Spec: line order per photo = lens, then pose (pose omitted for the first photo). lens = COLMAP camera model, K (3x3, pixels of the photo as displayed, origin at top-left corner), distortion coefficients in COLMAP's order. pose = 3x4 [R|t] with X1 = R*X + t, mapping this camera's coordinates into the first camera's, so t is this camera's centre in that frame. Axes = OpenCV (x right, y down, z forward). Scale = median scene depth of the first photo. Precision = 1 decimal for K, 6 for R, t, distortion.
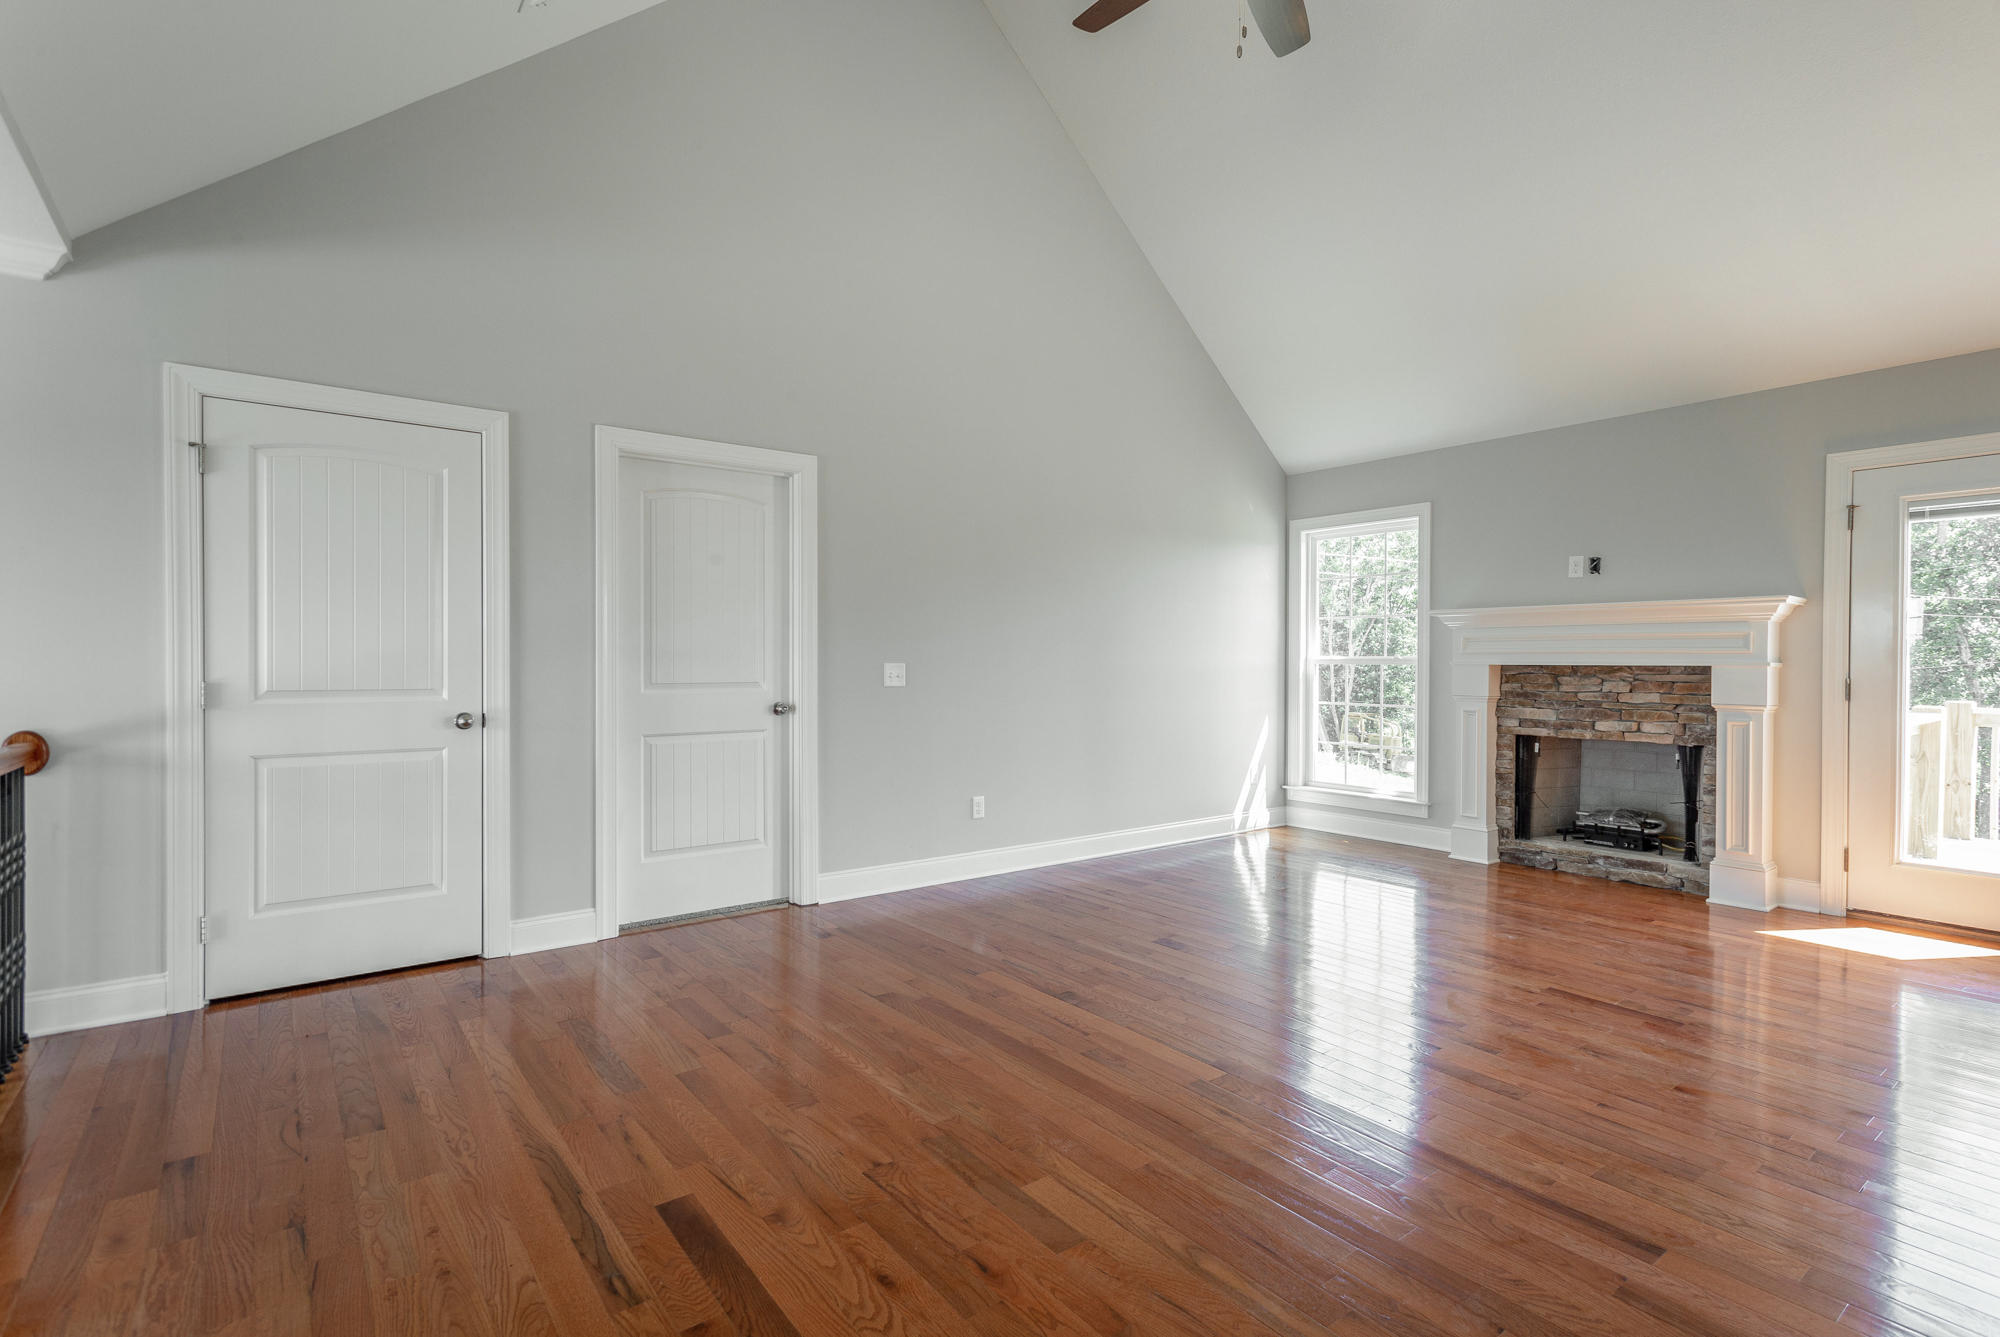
lens RADIAL K [[971.1, 0, 1029.5], [0, 971.1, 672.0], [0, 0, 1]] dist [0.002502, 0.003732]
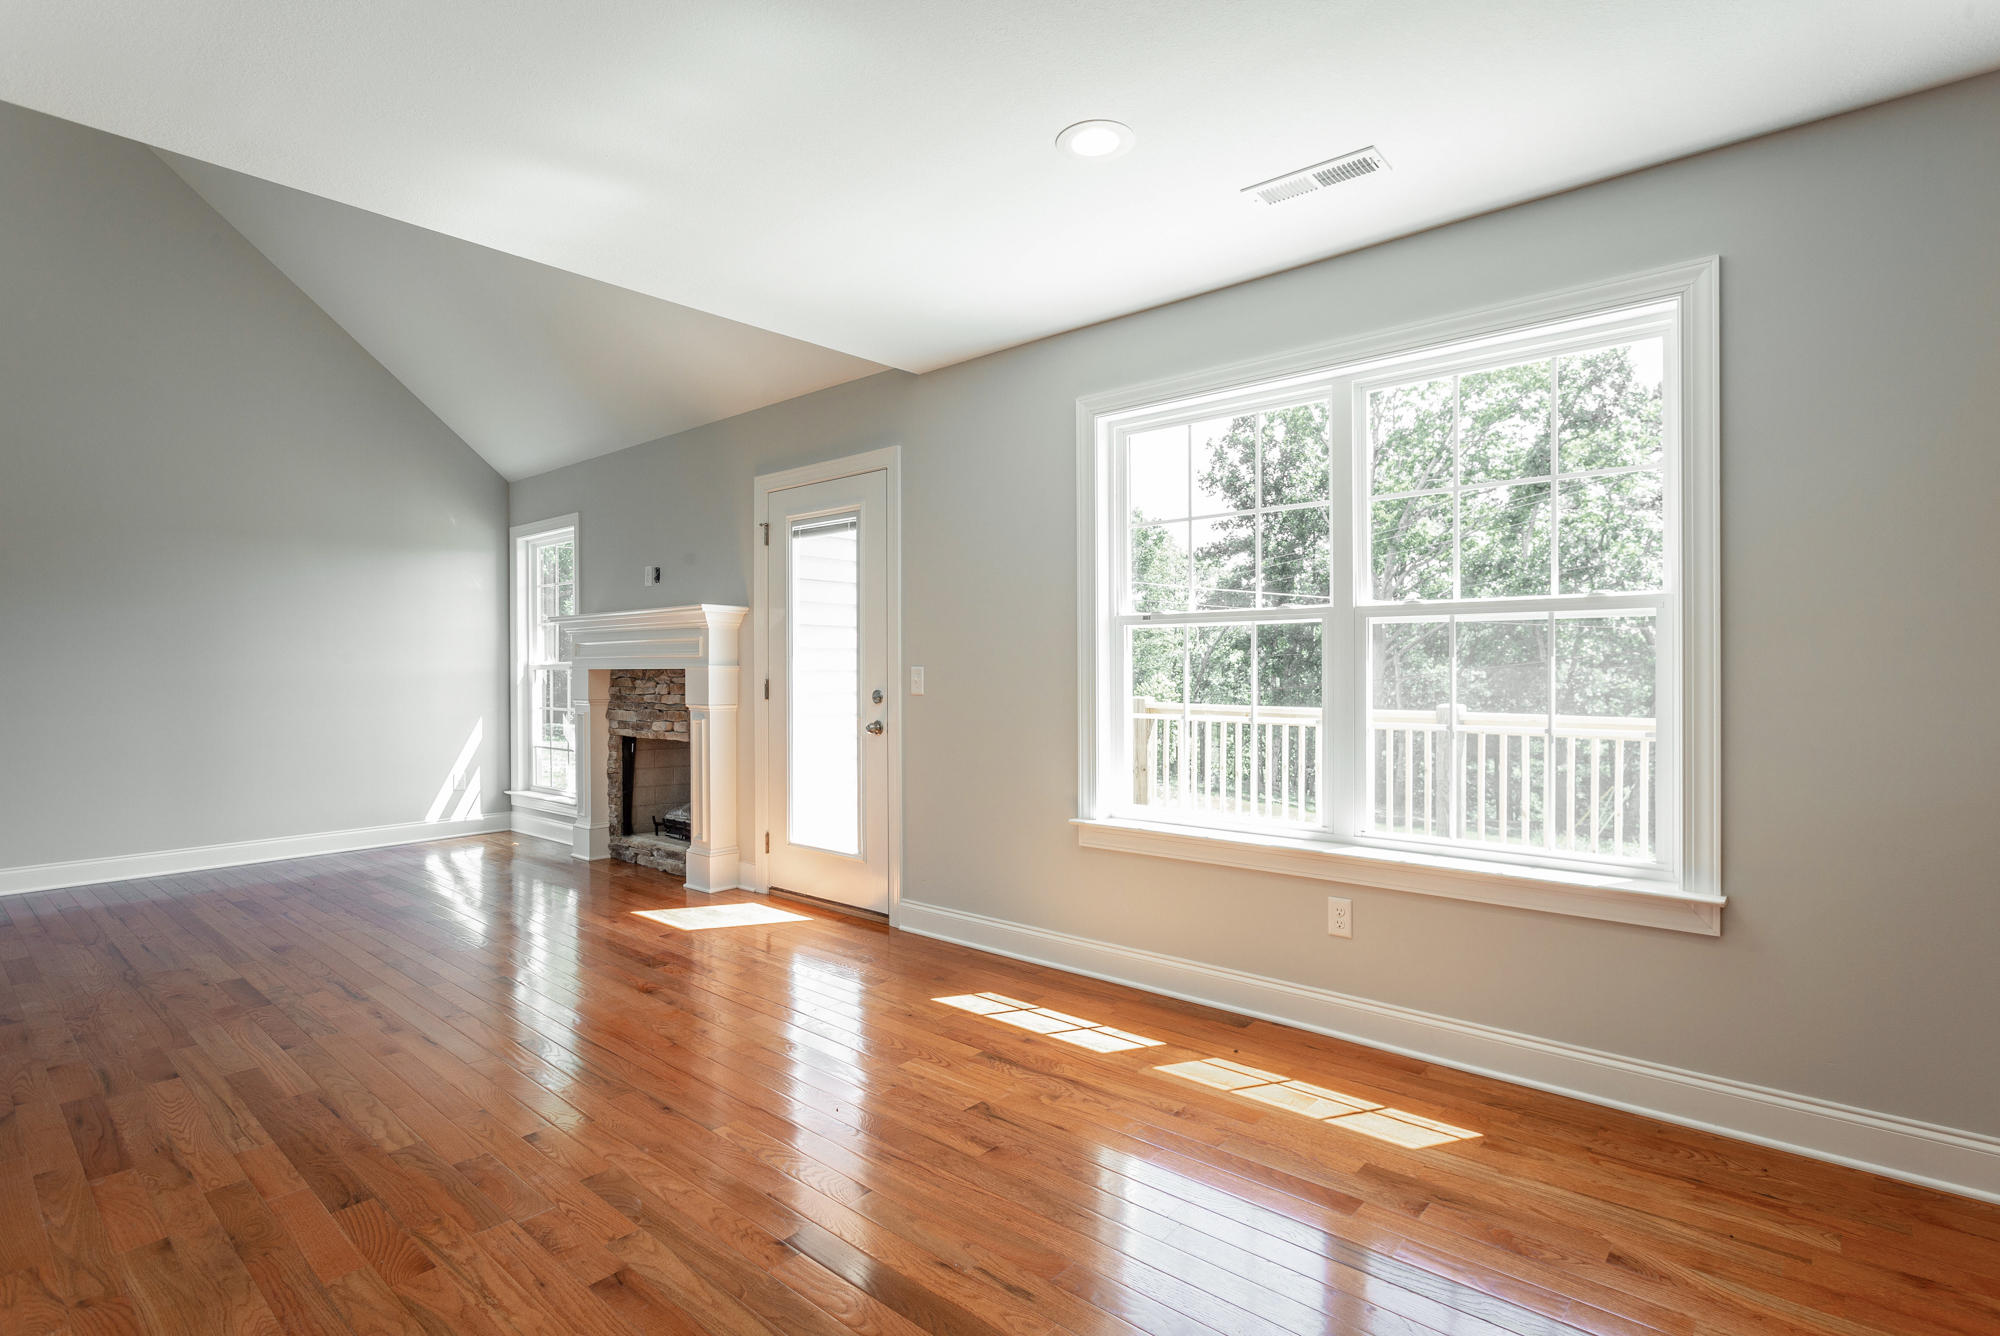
lens RADIAL K [[971.1, 0, 1016.1], [0, 971.1, 687.0], [0, 0, 1]] dist [0.002502, 0.003732]
pose [[0.979030, -0.005260, 0.203648, 0.835680], [0.004541, 0.999982, 0.004001, 0.011213], [-0.203666, -0.002992, 0.979036, -0.131618]]
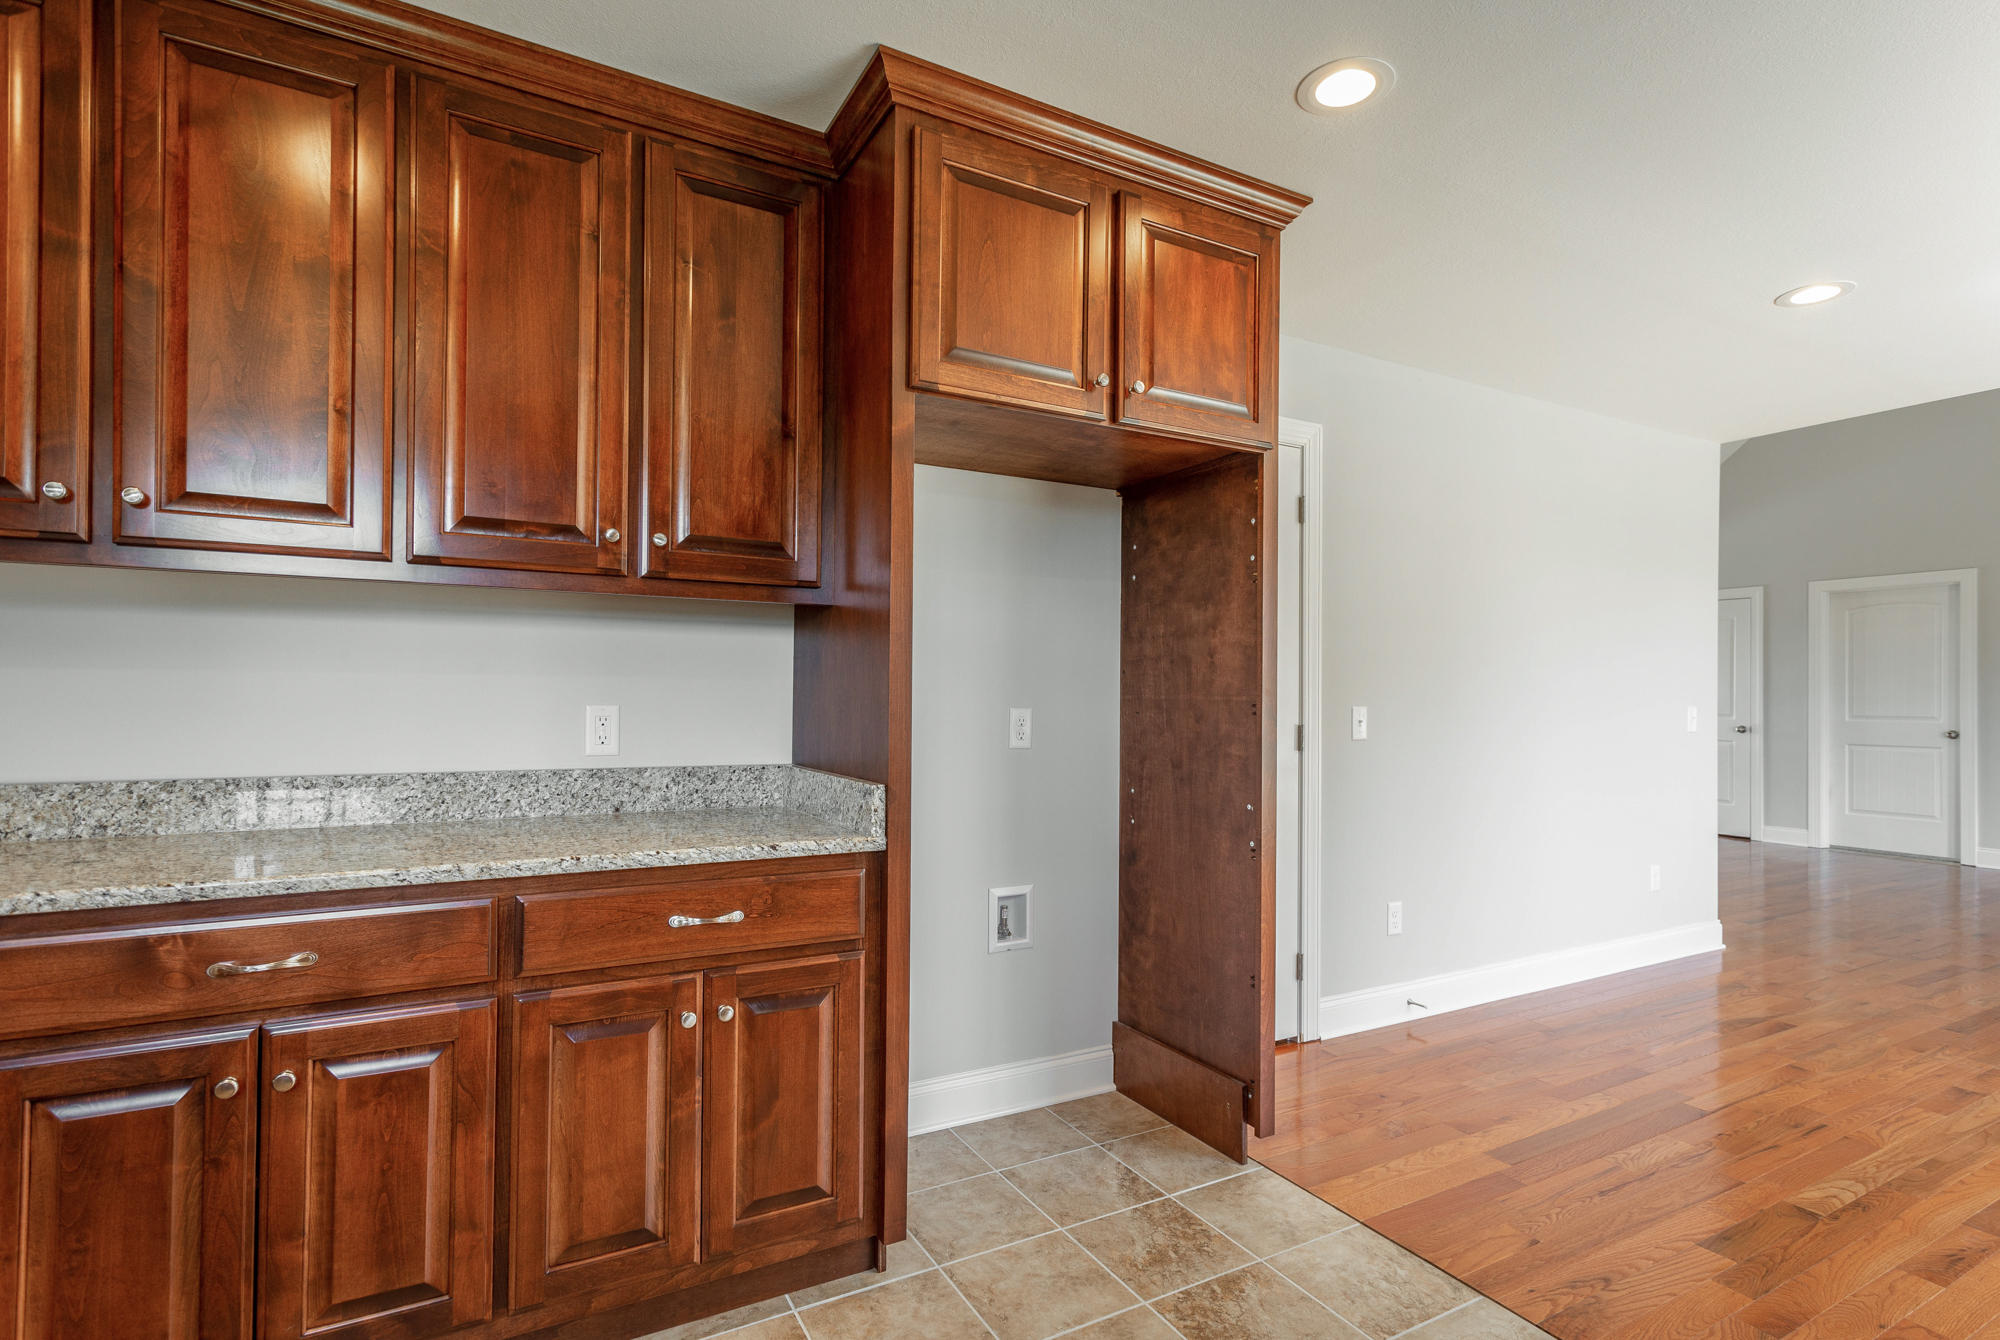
lens RADIAL K [[971.1, 0, 1020.2], [0, 971.1, 684.9], [0, 0, 1]] dist [0.002502, 0.003732]
pose [[-0.146729, -0.013974, -0.989078, 1.468231], [-0.021781, 0.999703, -0.010893, 0.007285], [0.988937, 0.019945, -0.146990, -0.237798]]
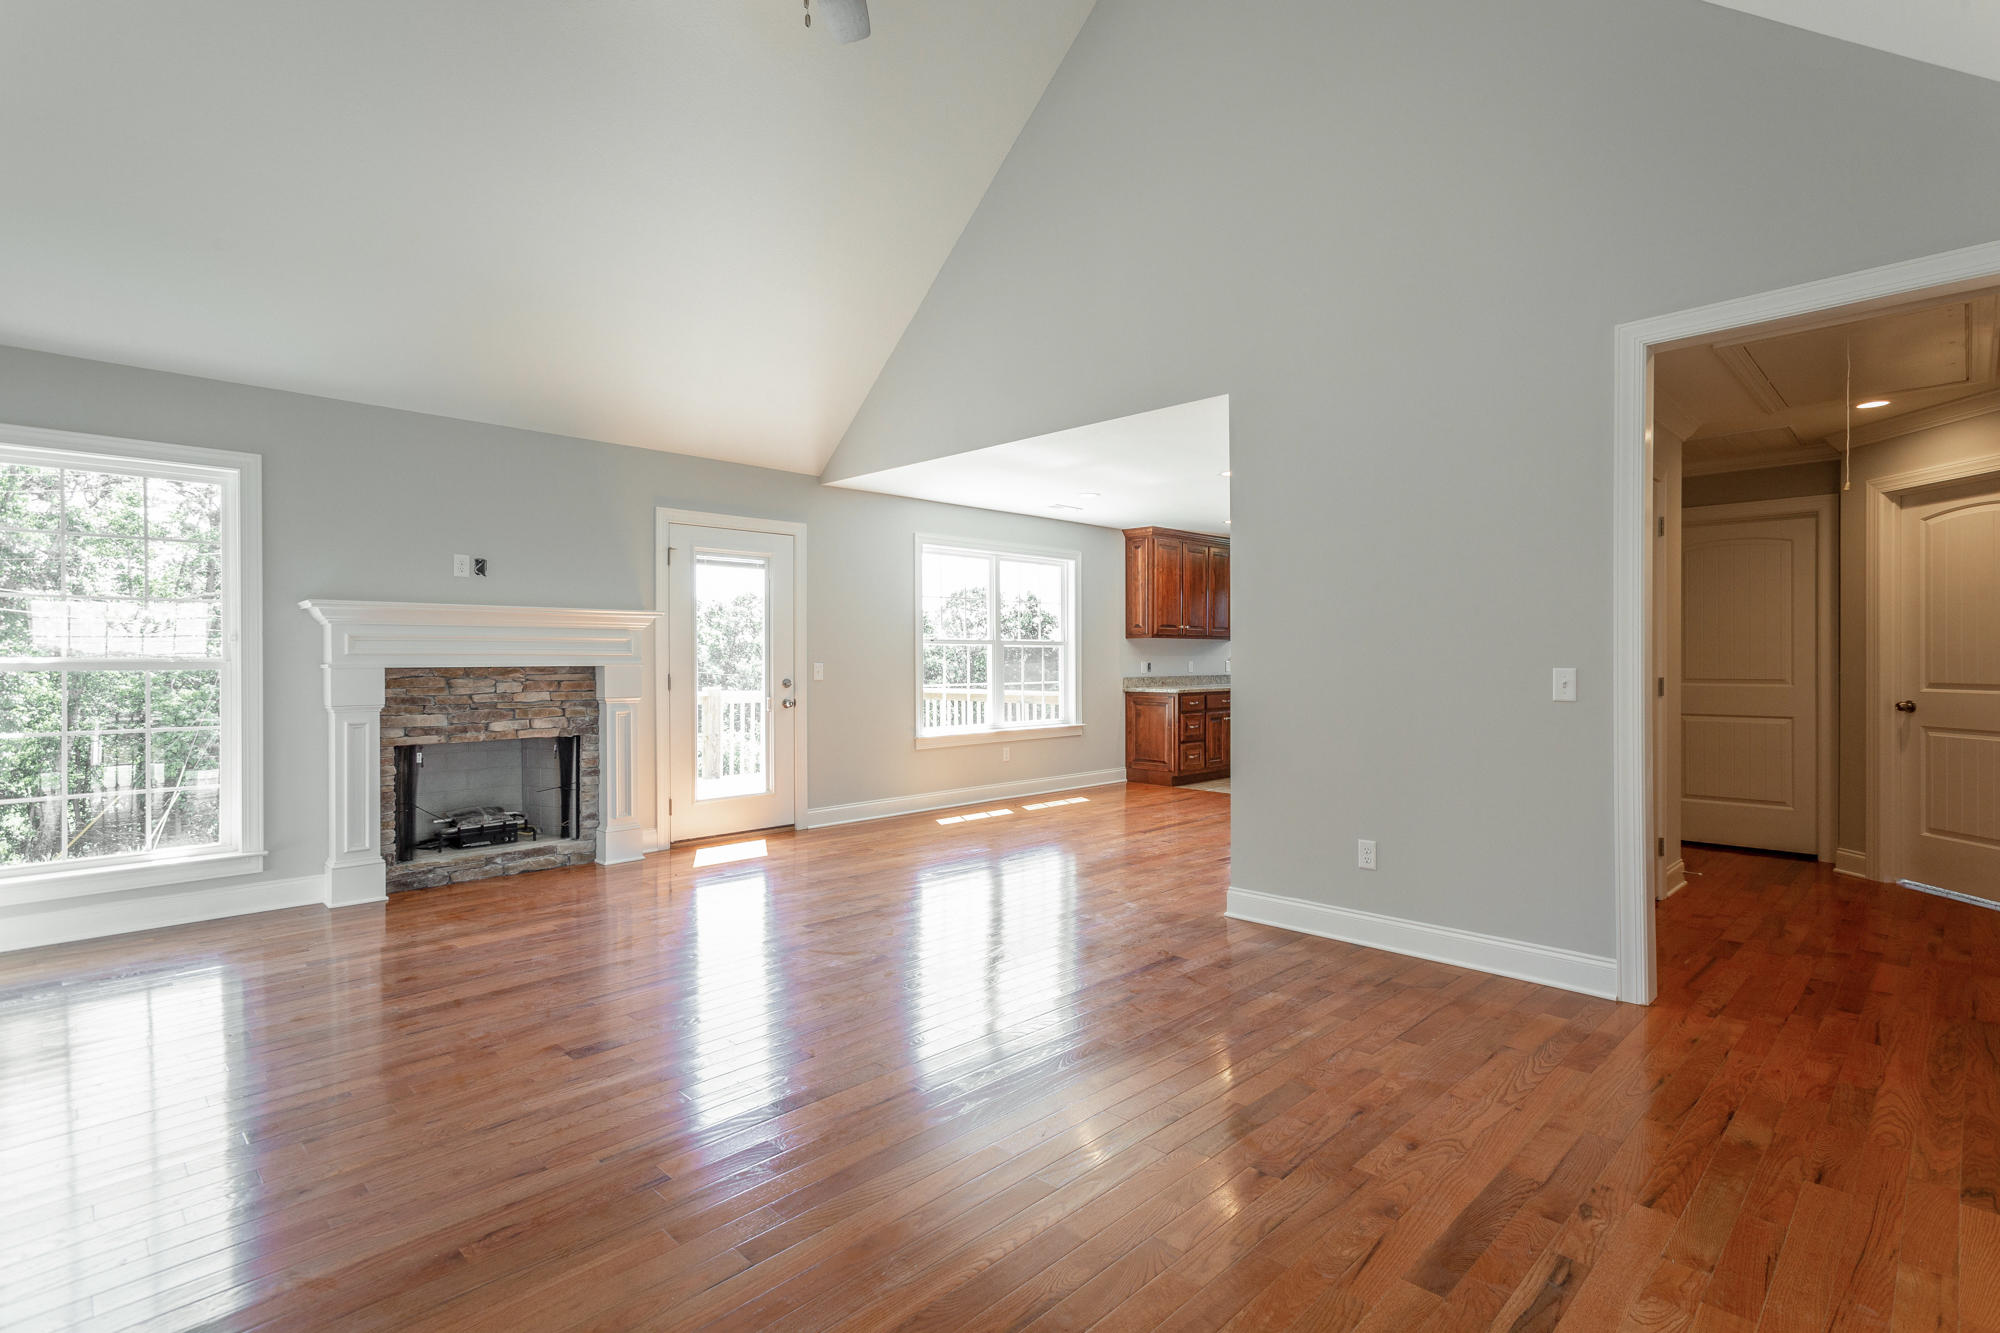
lens RADIAL K [[971.1, 0, 1000.7], [0, 971.1, 661.5], [0, 0, 1]] dist [0.002502, 0.003732]
pose [[-0.125776, -0.004991, 0.992046, -0.532706], [0.016062, 0.999846, 0.007067, -0.012227], [-0.991929, 0.016823, -0.125677, 0.666778]]
